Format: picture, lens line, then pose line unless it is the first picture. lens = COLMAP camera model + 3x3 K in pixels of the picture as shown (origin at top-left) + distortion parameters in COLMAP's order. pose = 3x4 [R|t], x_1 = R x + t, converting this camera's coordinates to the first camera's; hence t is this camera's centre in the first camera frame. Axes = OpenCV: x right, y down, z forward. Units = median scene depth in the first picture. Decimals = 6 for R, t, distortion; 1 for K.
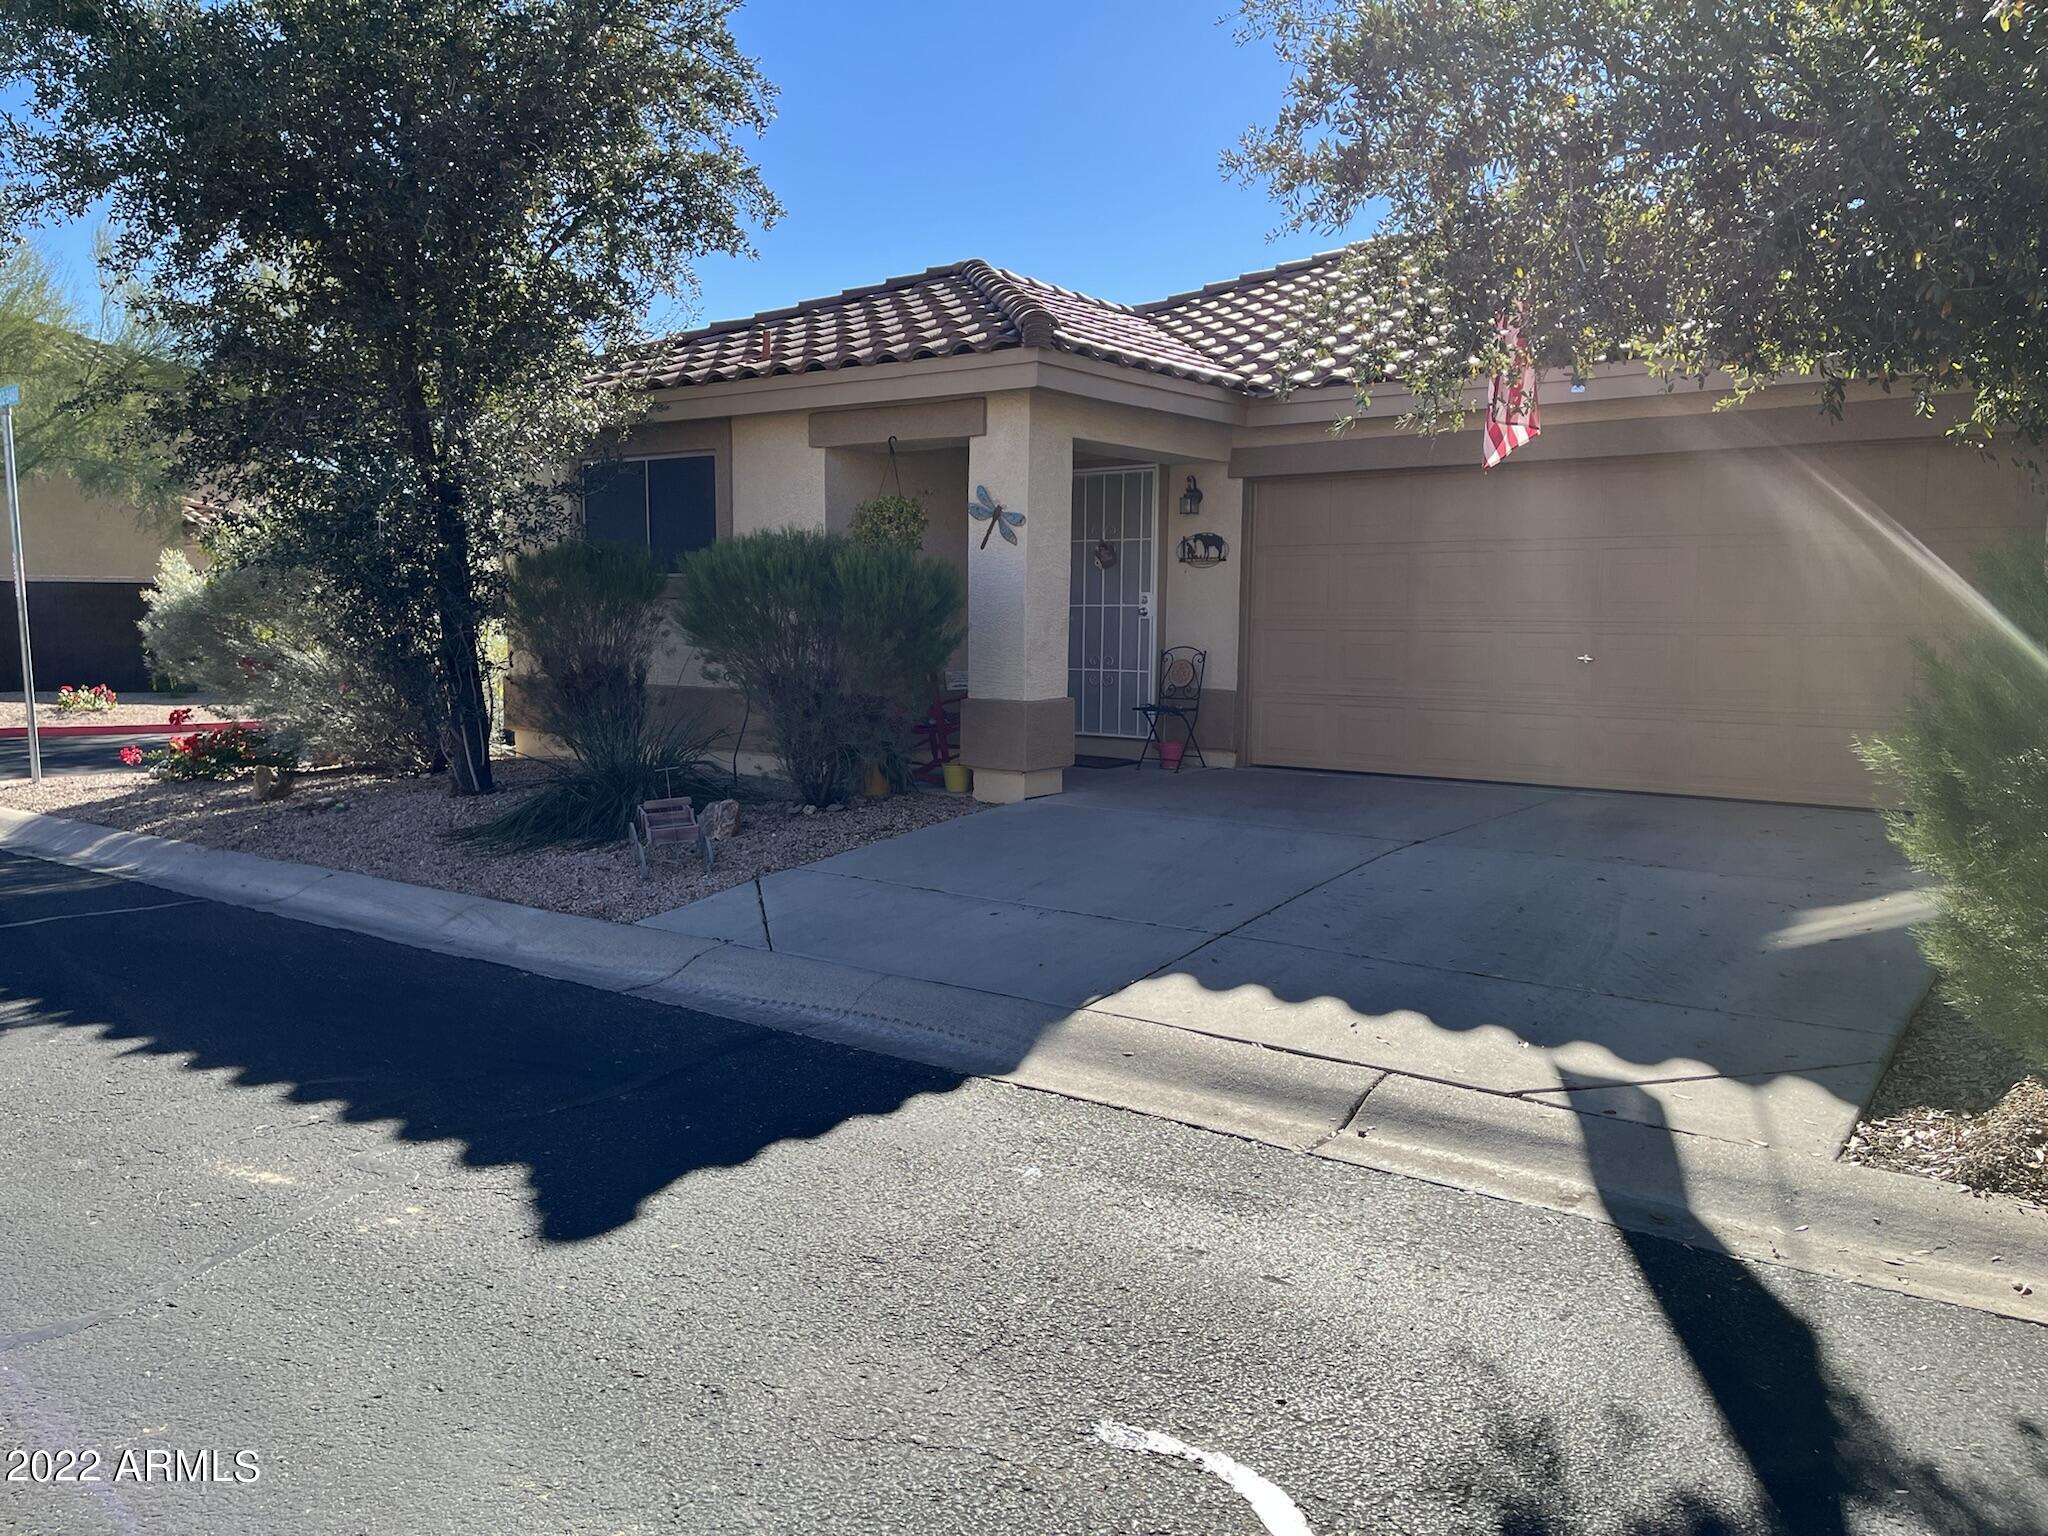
lens RADIAL K [[1535.7, 0, 1035.5], [0, 1535.7, 782.4], [0, 0, 1]] dist [0.065578, -0.087287]
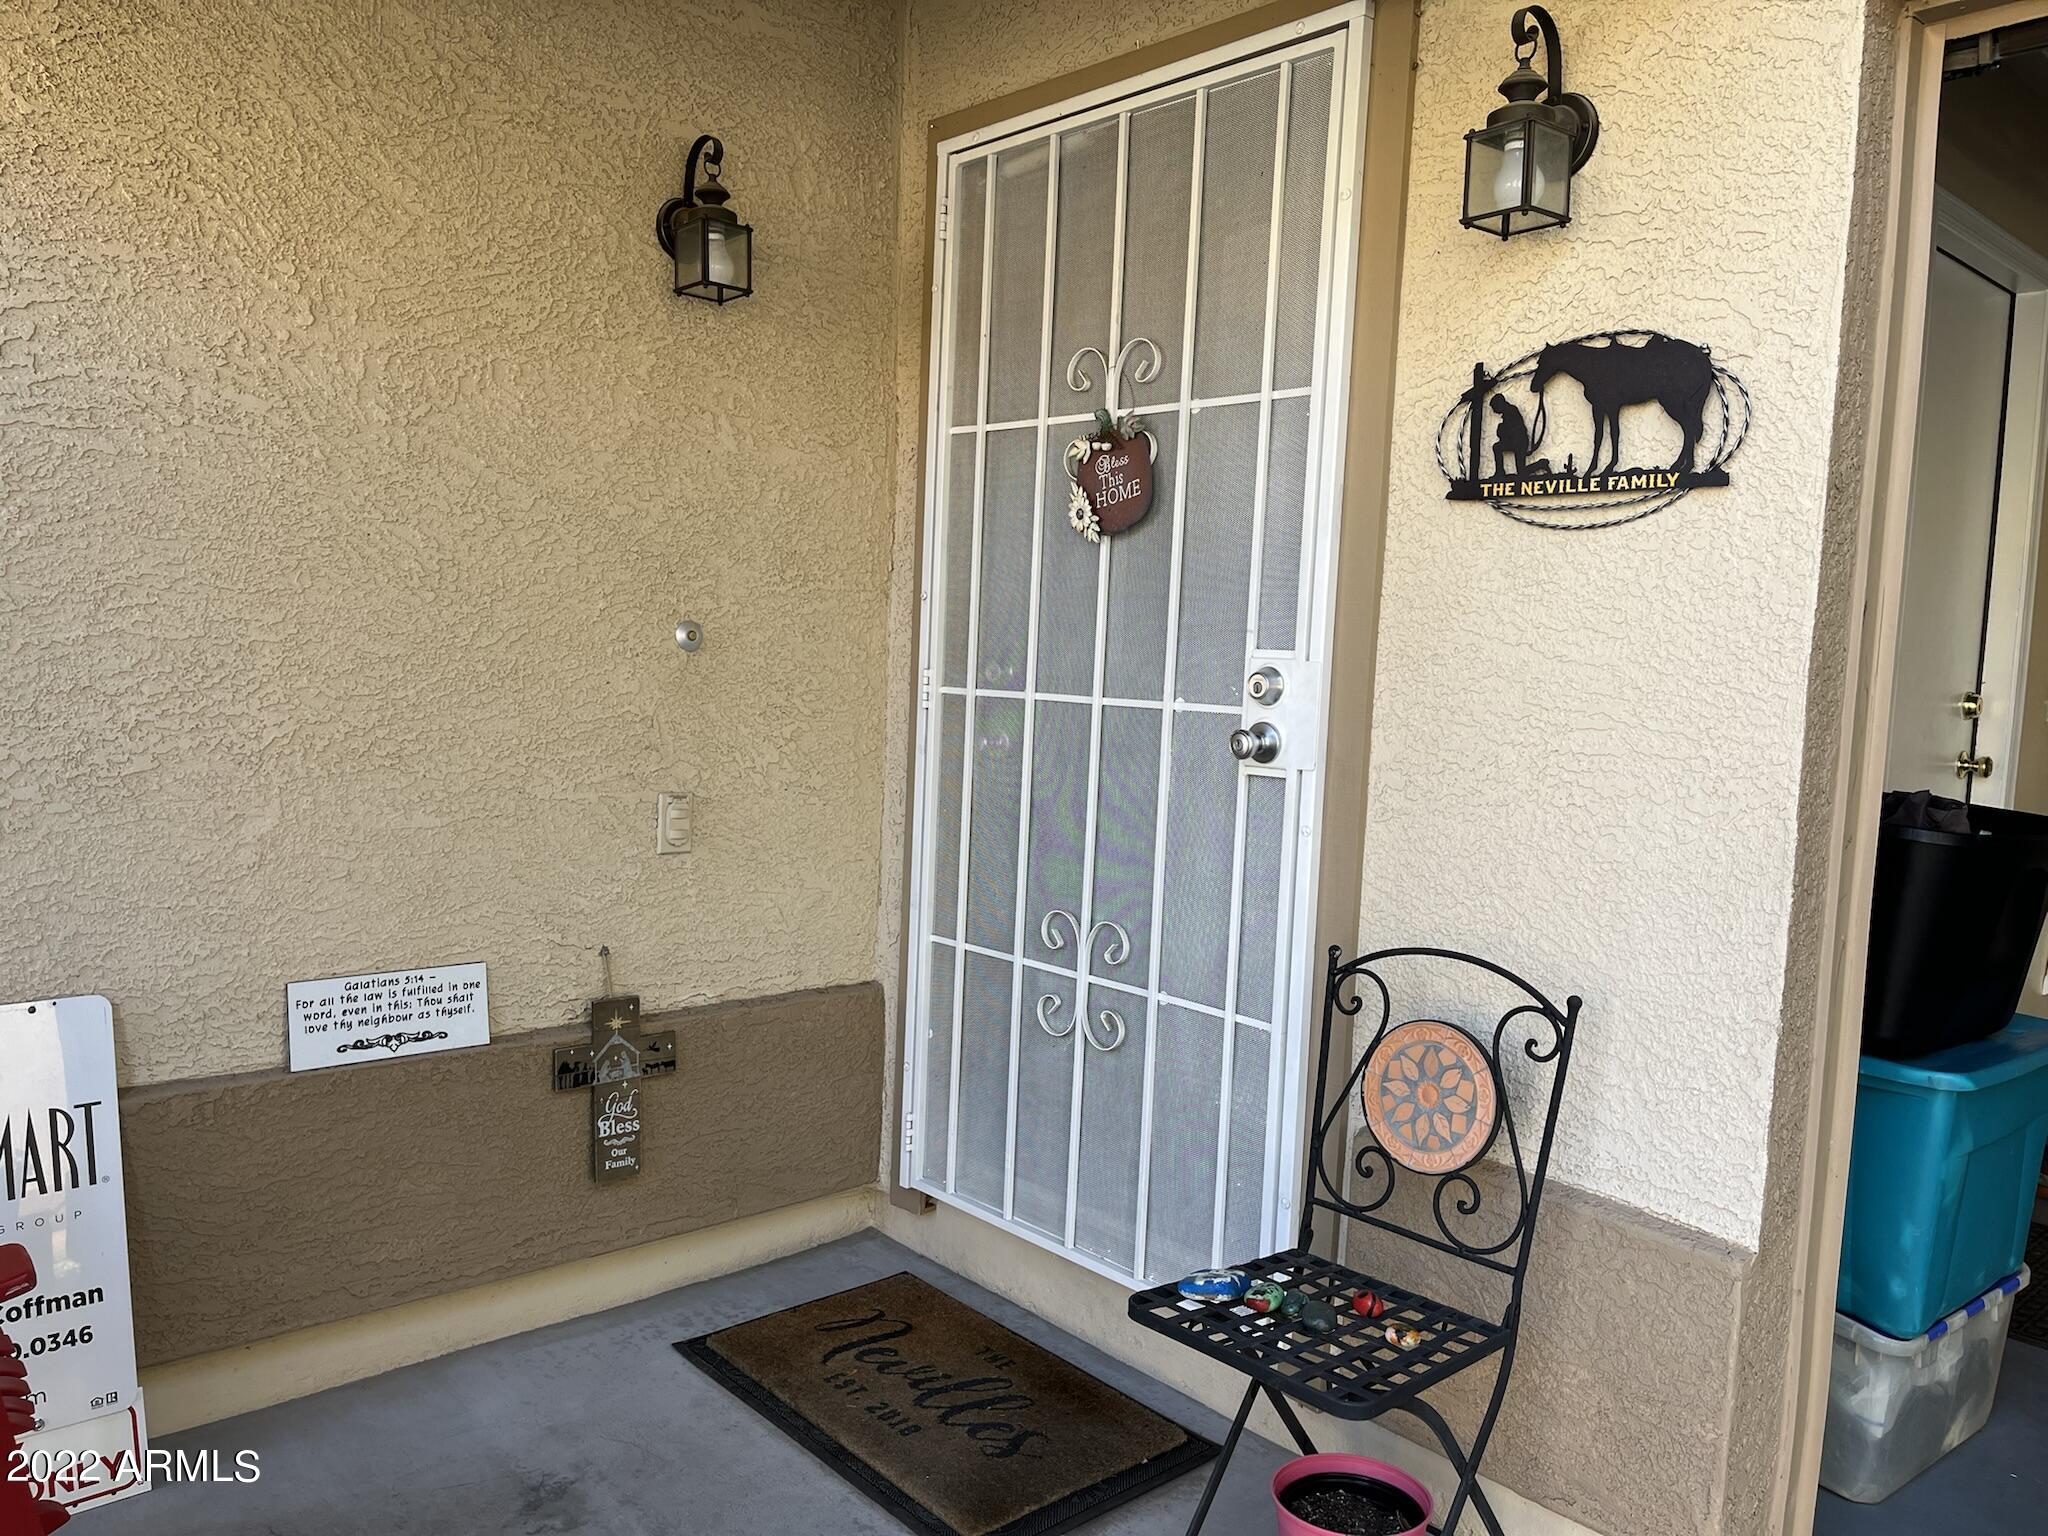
lens RADIAL K [[1535.7, 0, 1035.5], [0, 1535.7, 782.4], [0, 0, 1]] dist [0.065578, -0.087287]
pose [[0.983128, 0.052127, -0.175337, 0.093801], [-0.057136, 0.998087, -0.023636, -0.120231], [0.173769, 0.033256, 0.984225, 0.959469]]
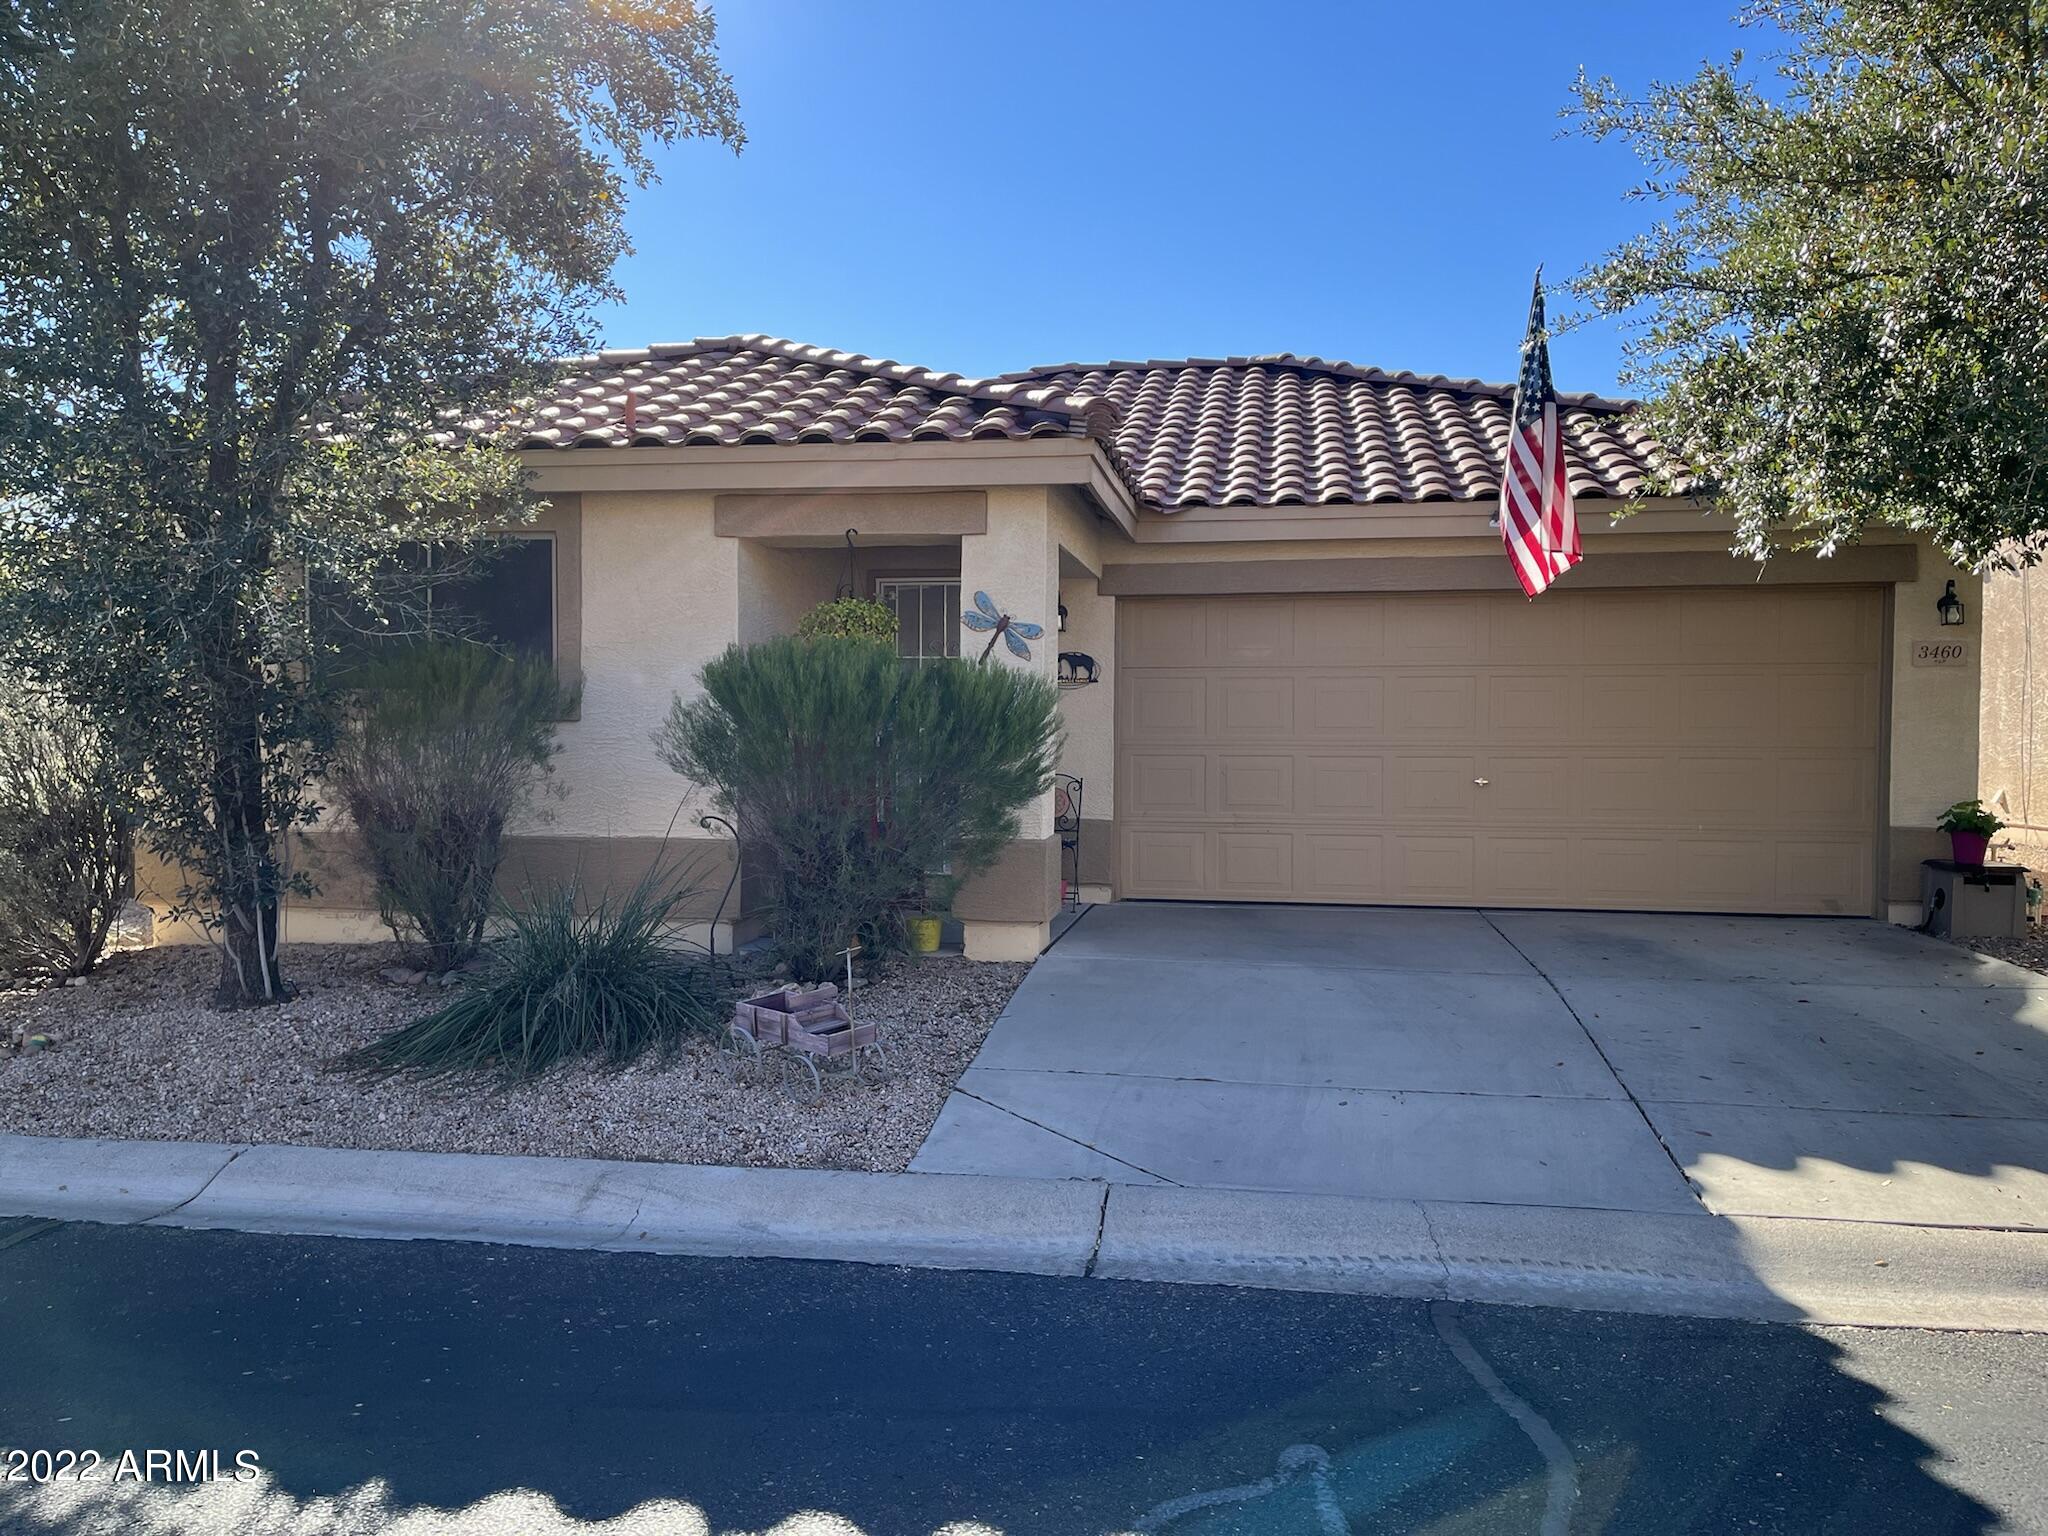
lens RADIAL K [[1535.7, 0, 1035.5], [0, 1535.7, 782.4], [0, 0, 1]] dist [0.065578, -0.087287]
pose [[0.890769, -0.018426, 0.454082, -0.390224], [0.053332, 0.996512, -0.064184, -0.029829], [-0.451316, 0.081390, 0.888645, 0.229643]]
